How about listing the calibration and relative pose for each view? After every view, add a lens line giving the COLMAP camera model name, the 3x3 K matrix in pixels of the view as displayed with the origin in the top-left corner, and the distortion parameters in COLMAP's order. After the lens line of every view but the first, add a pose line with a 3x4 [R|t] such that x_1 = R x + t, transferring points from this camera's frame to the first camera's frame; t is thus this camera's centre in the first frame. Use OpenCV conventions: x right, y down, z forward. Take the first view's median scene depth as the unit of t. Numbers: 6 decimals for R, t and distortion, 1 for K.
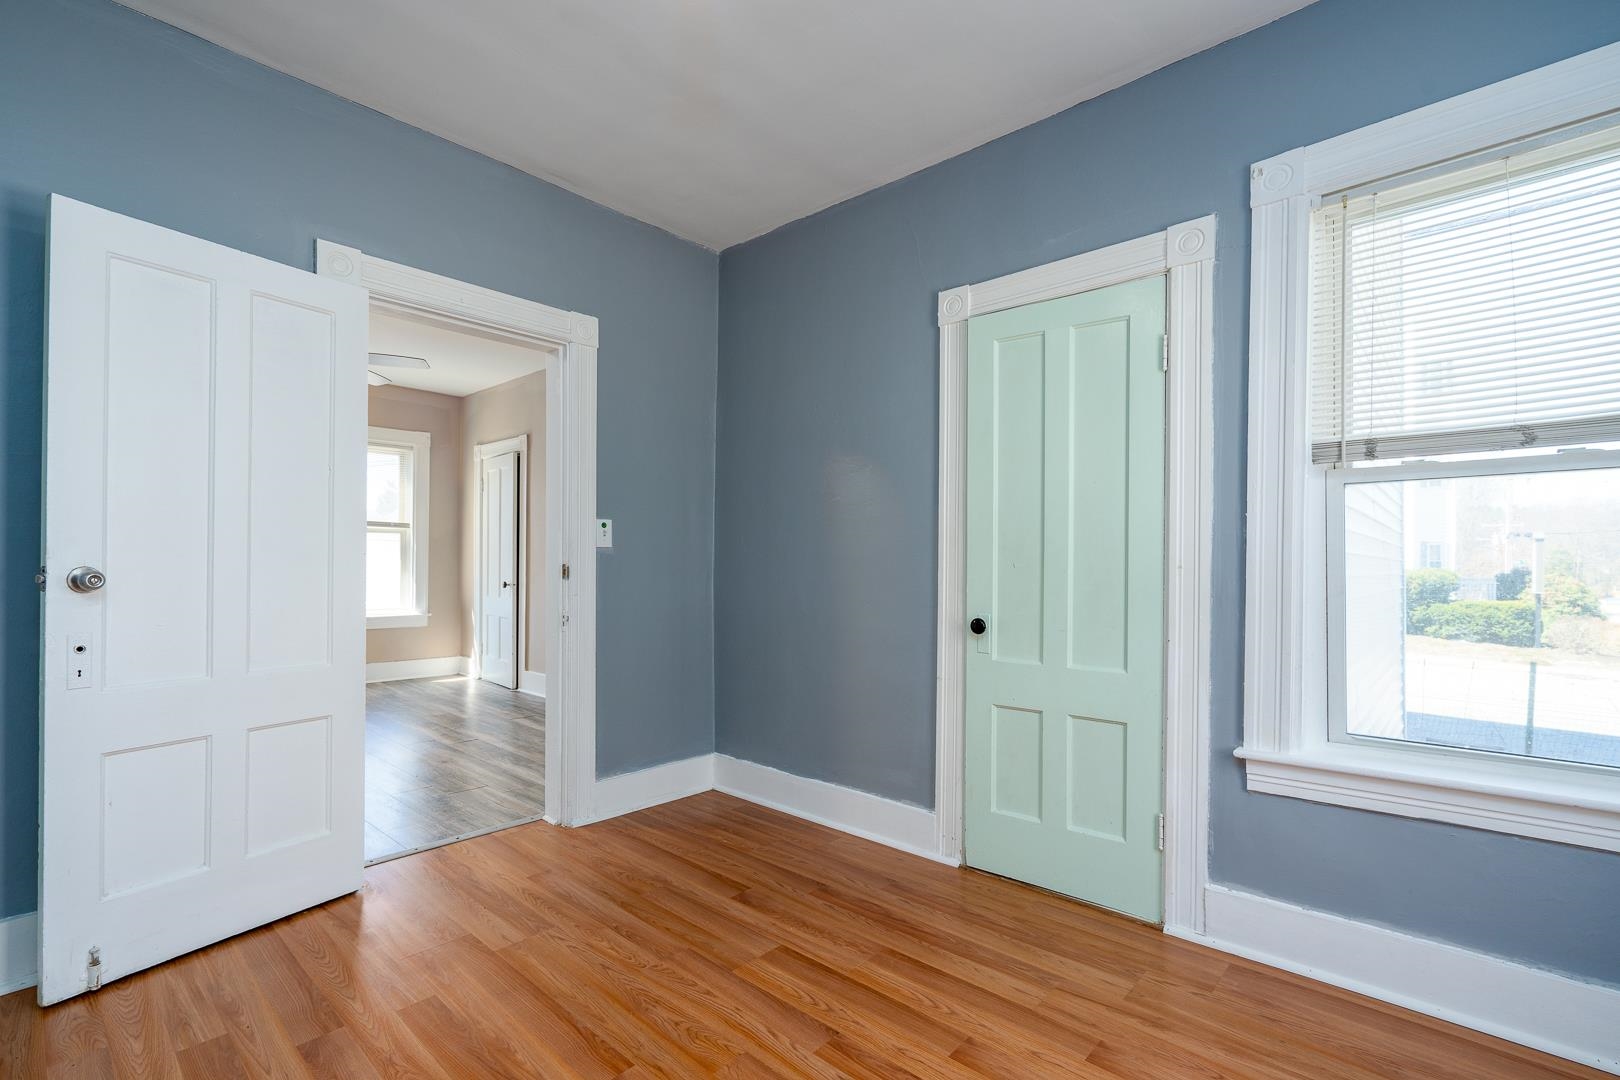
lens RADIAL K [[732.8, 0, 804.9], [0, 732.8, 549.8], [0, 0, 1]] dist [-0.003433, 0.000940]
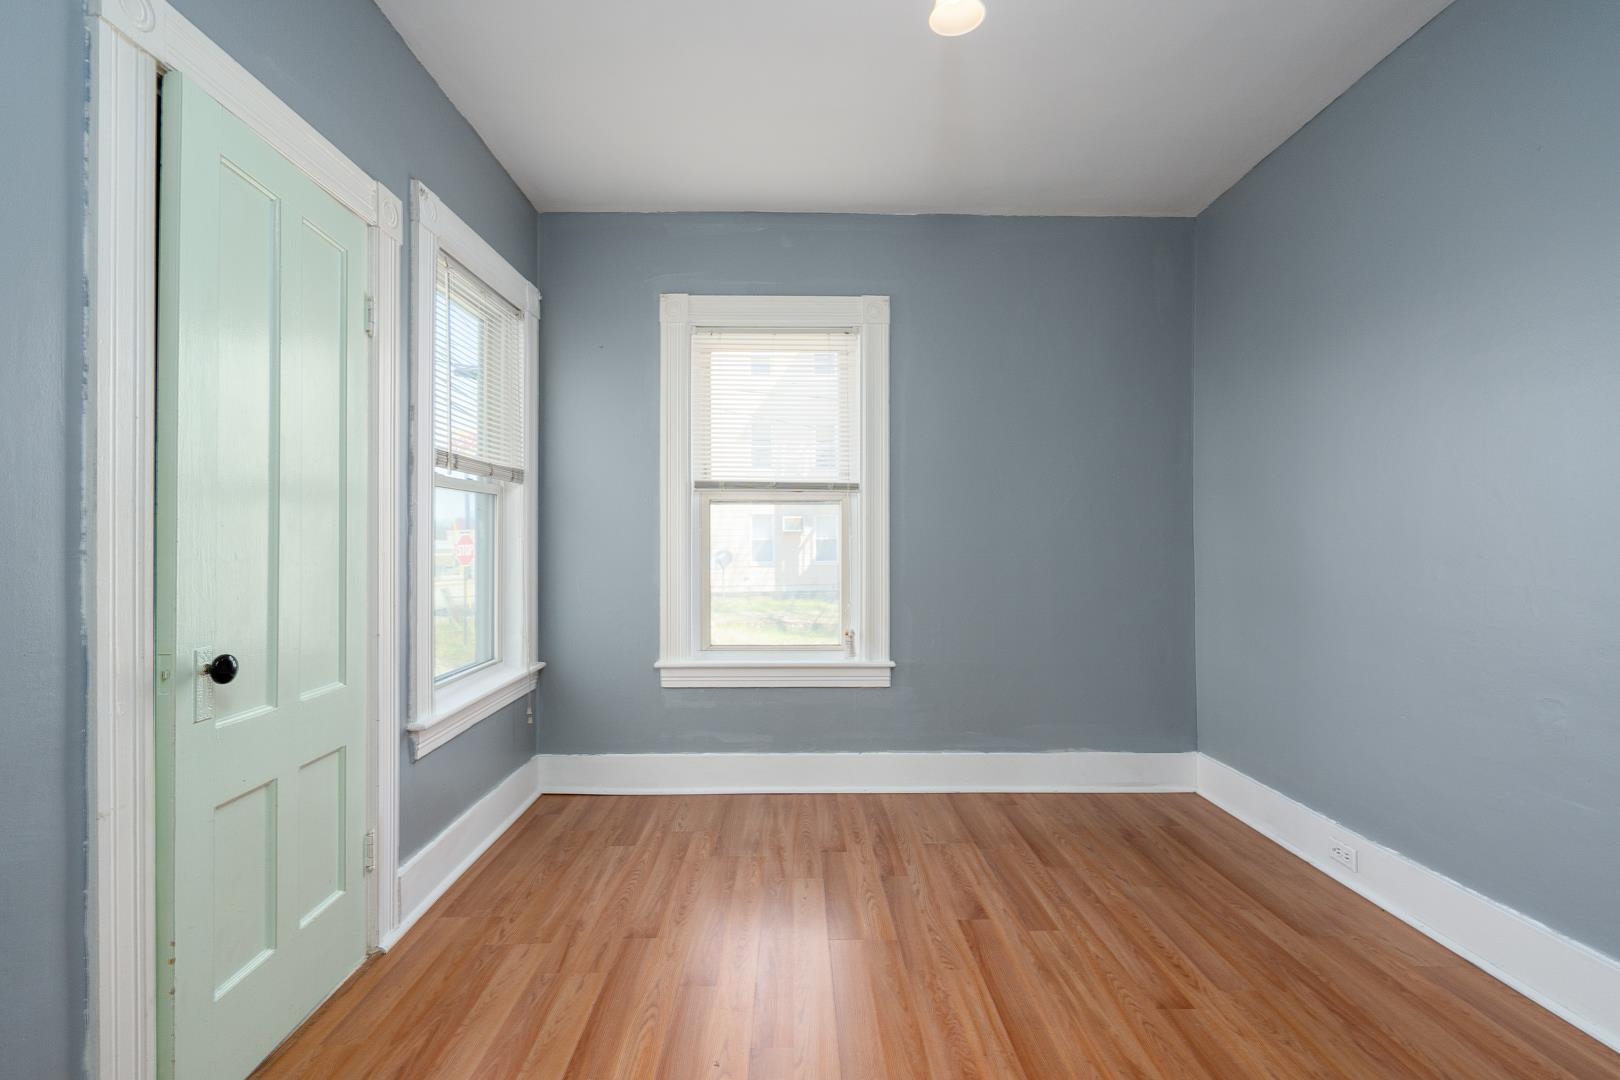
lens RADIAL K [[732.8, 0, 812.3], [0, 732.8, 543.3], [0, 0, 1]] dist [-0.003433, 0.000940]
pose [[-0.684618, 0.003476, 0.728894, -0.625712], [-0.000789, 0.999985, -0.005510, 0.022014], [-0.728902, -0.004348, -0.684604, 1.448155]]
